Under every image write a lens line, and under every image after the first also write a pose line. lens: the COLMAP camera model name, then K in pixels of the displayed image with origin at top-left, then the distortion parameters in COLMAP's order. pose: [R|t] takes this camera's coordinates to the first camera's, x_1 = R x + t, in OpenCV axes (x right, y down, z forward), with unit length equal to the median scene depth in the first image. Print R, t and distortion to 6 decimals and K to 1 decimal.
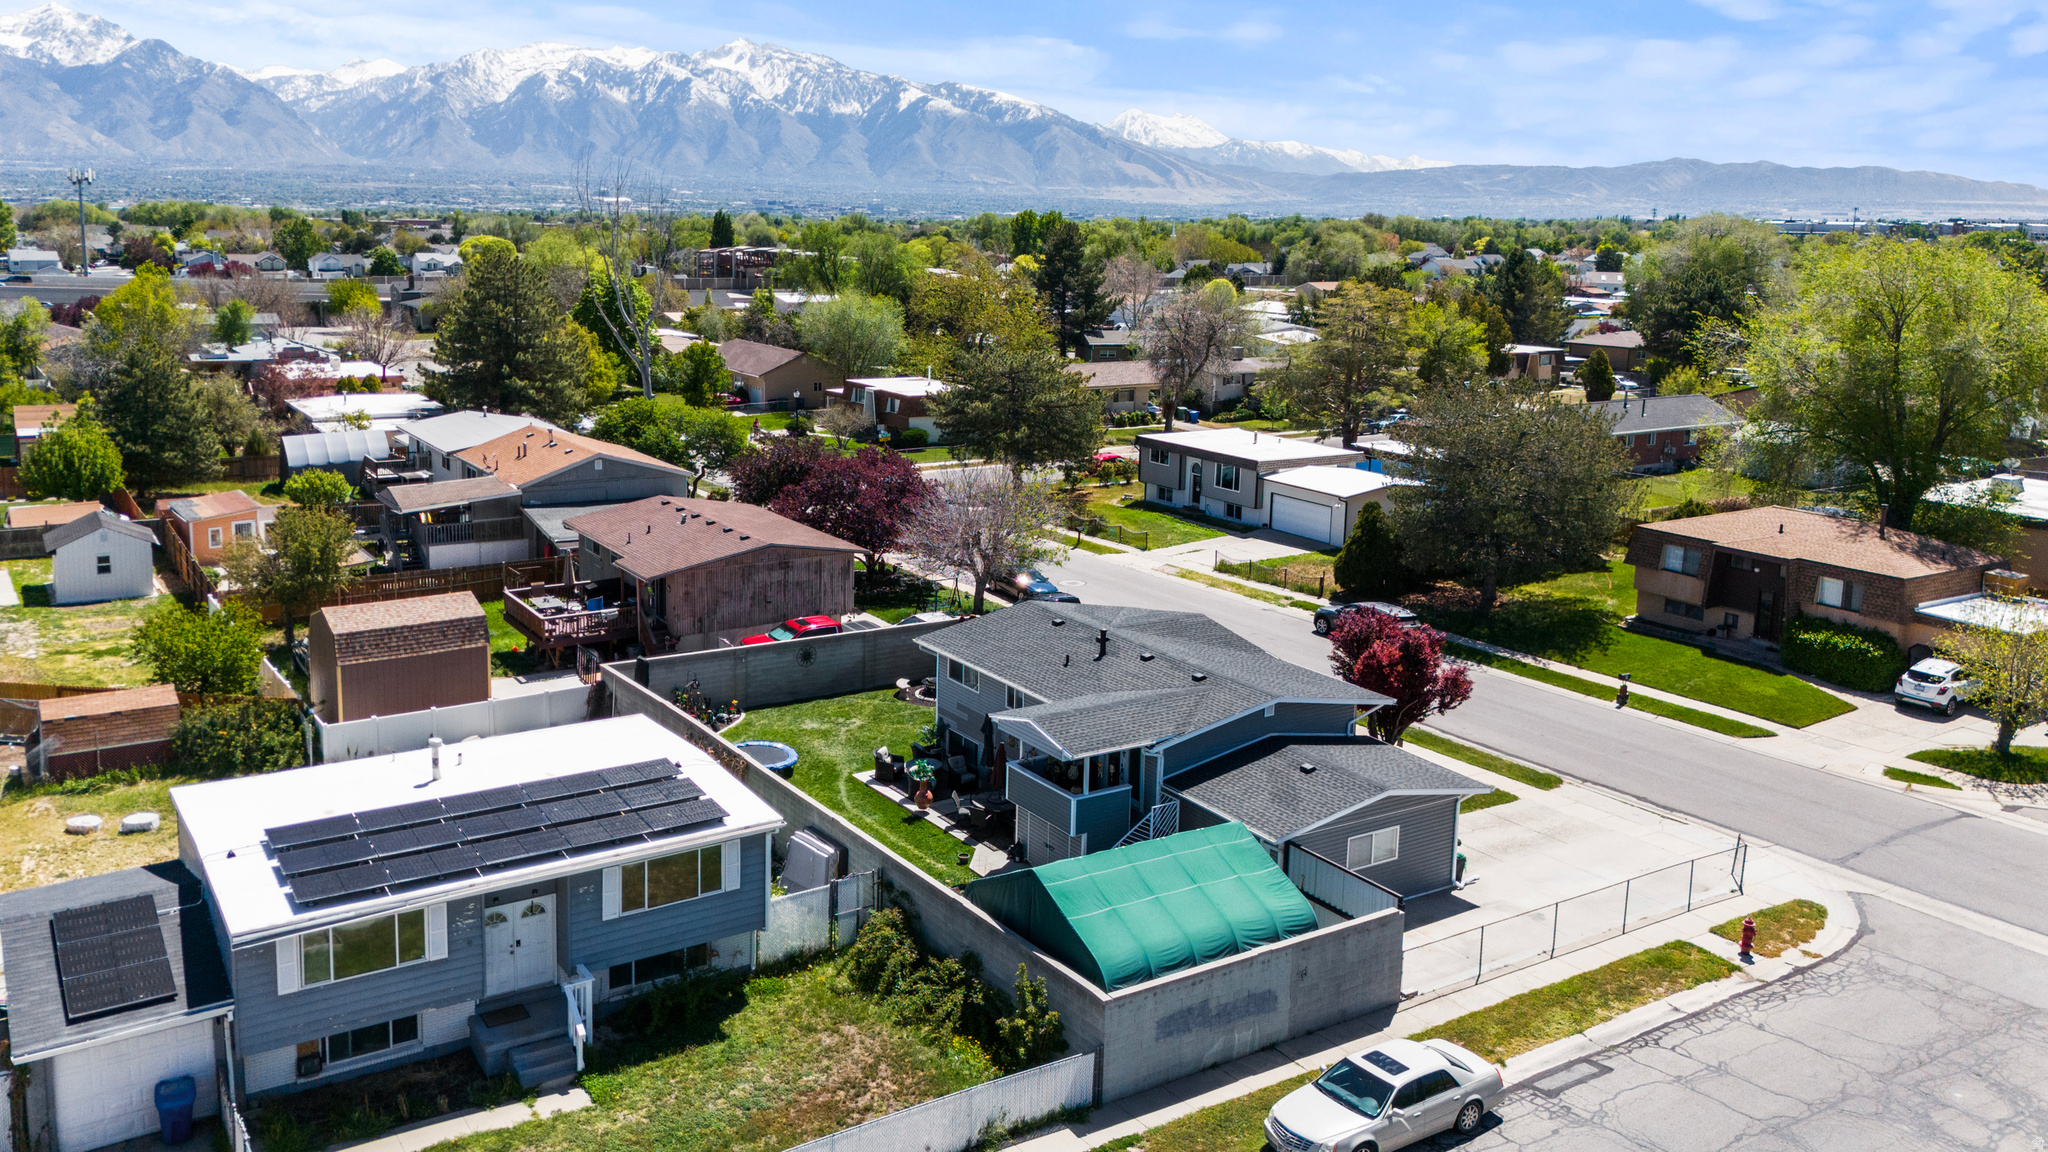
lens RADIAL K [[1527.4, 0, 927.9], [0, 1527.4, 580.6], [0, 0, 1]] dist [0.062991, -0.049064]
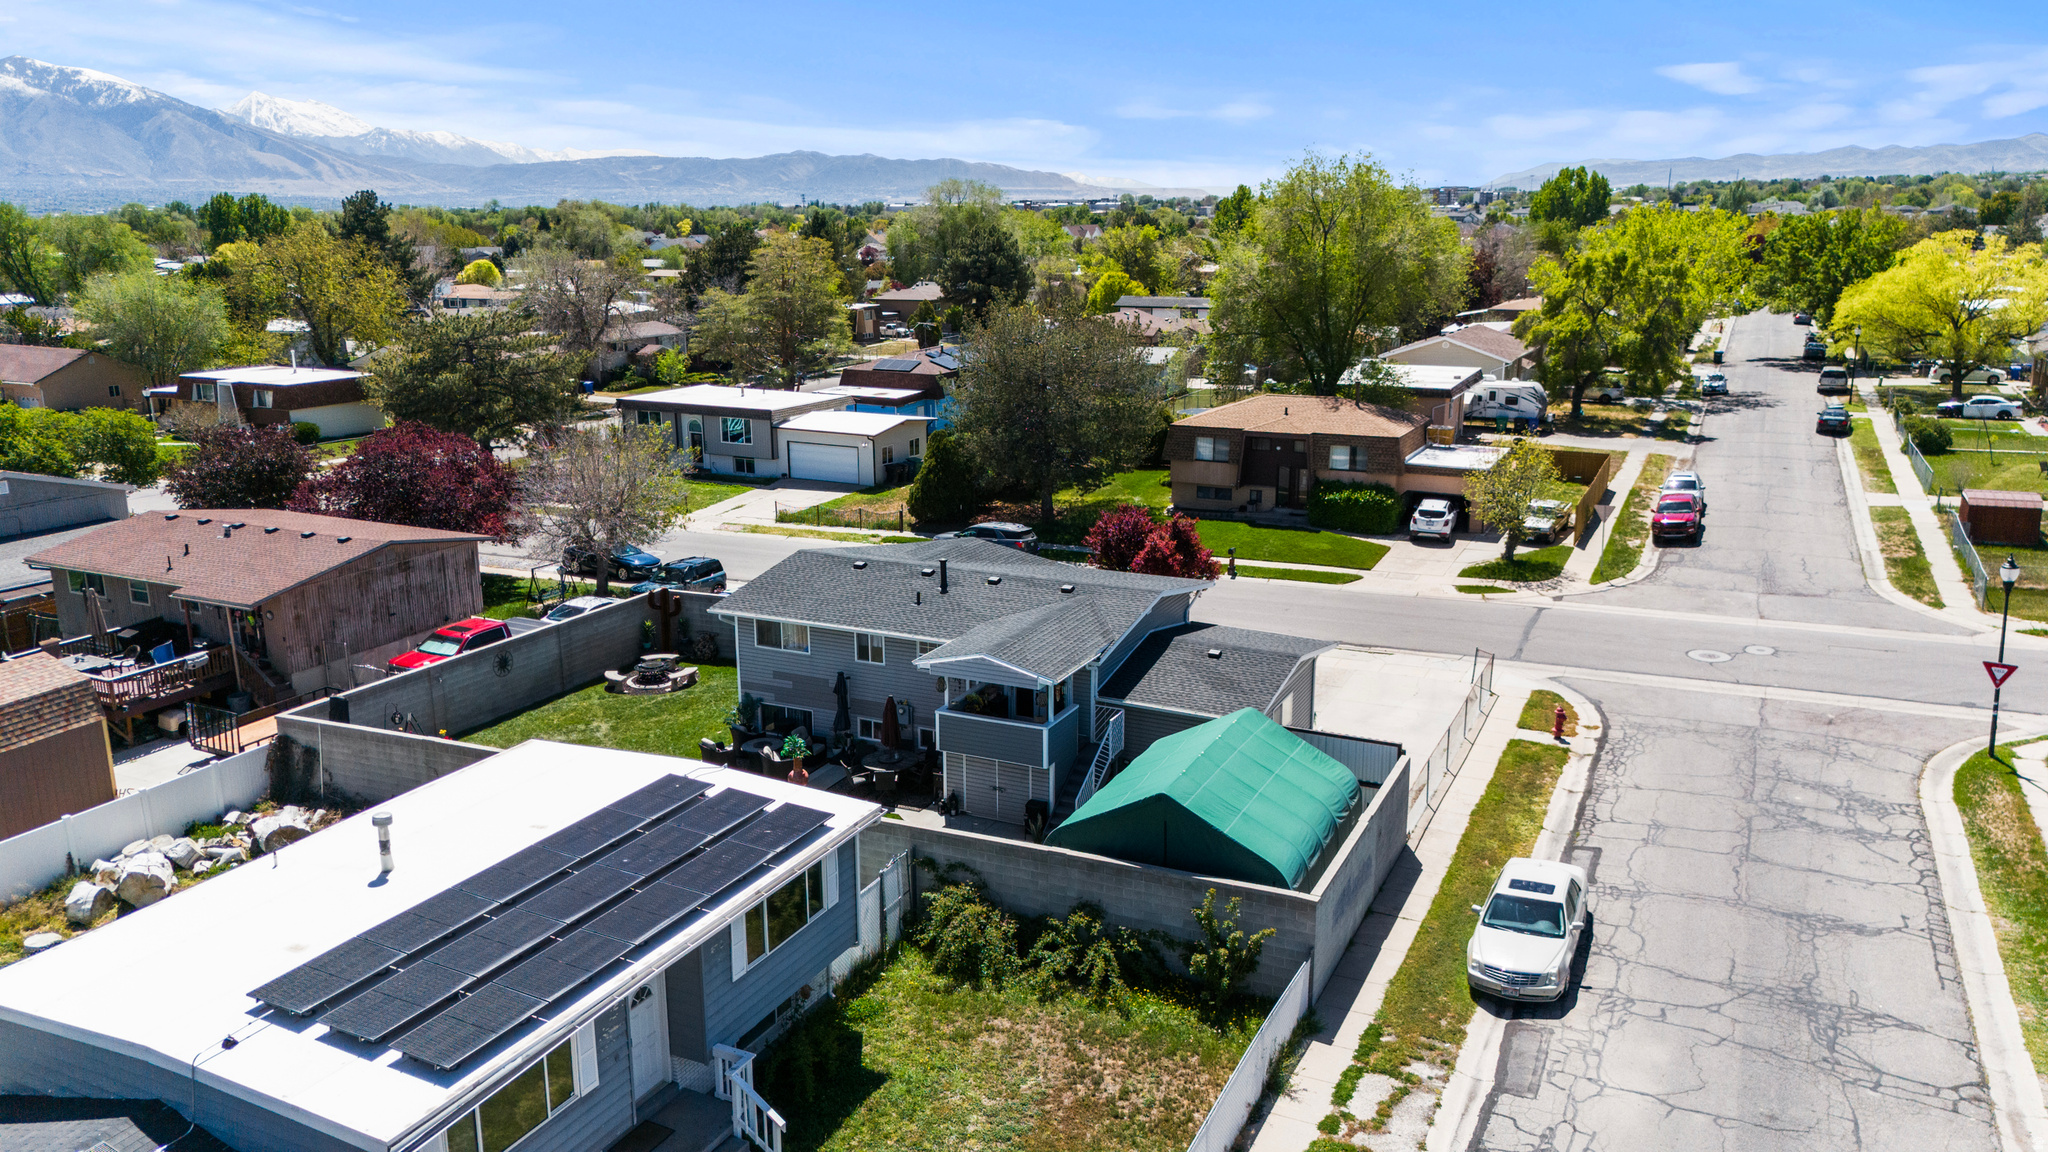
lens RADIAL K [[1484.8, 0, 994.2], [0, 1484.8, 614.3], [0, 0, 1]] dist [0.051115, -0.038970]
pose [[0.844763, -0.163911, 0.509420, -0.118359], [0.147037, 0.986393, 0.073553, 0.001328], [-0.514544, 0.012769, 0.857369, 0.077828]]
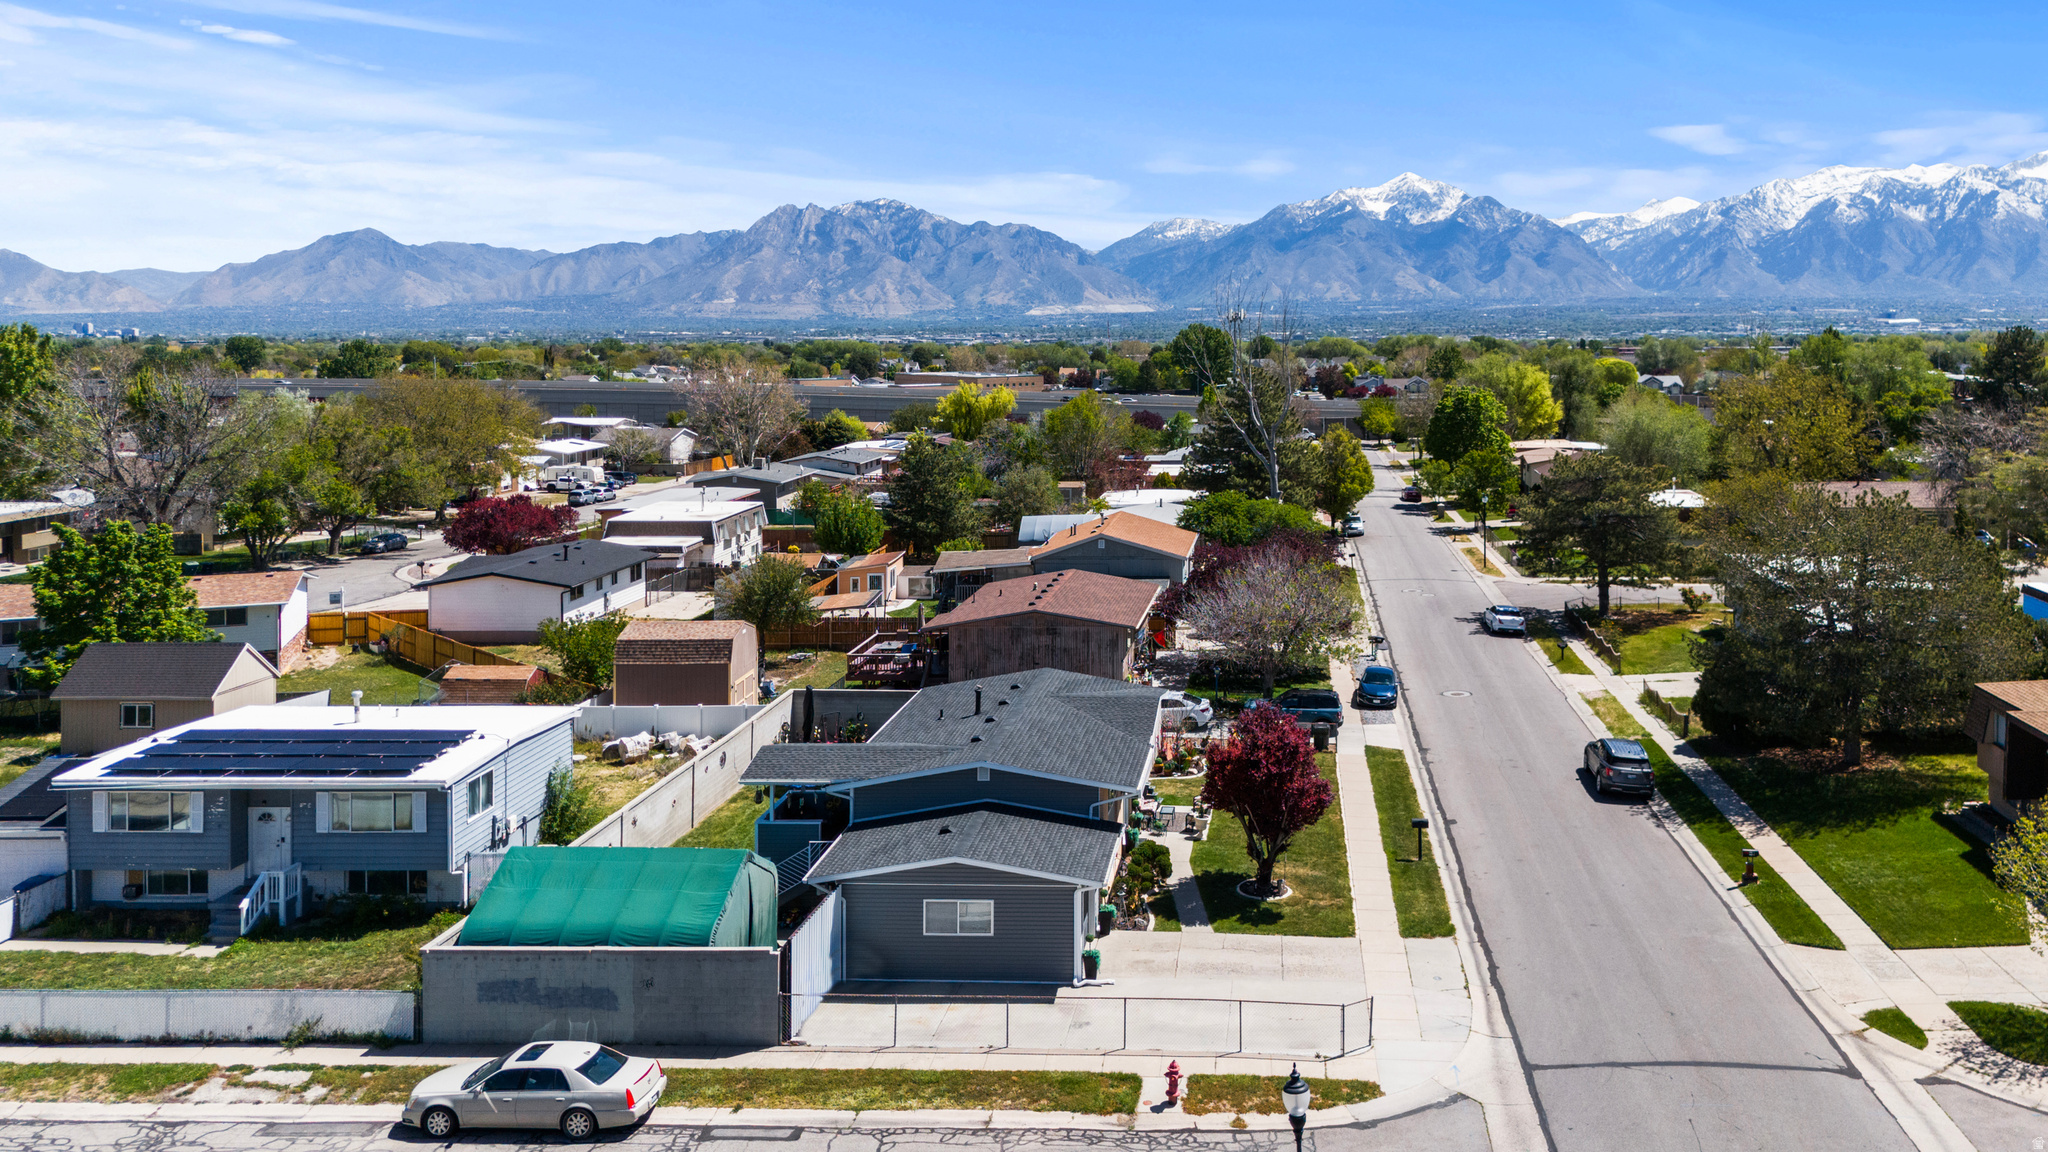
lens RADIAL K [[1568.7, 0, 1266.6], [0, 1568.7, 499.9], [0, 0, 1]] dist [0.040282, -0.004020]
pose [[0.829534, 0.039367, -0.557067, 0.323208], [-0.112991, 0.988713, -0.098385, -0.004844], [0.546906, 0.144557, 0.824619, 0.073864]]
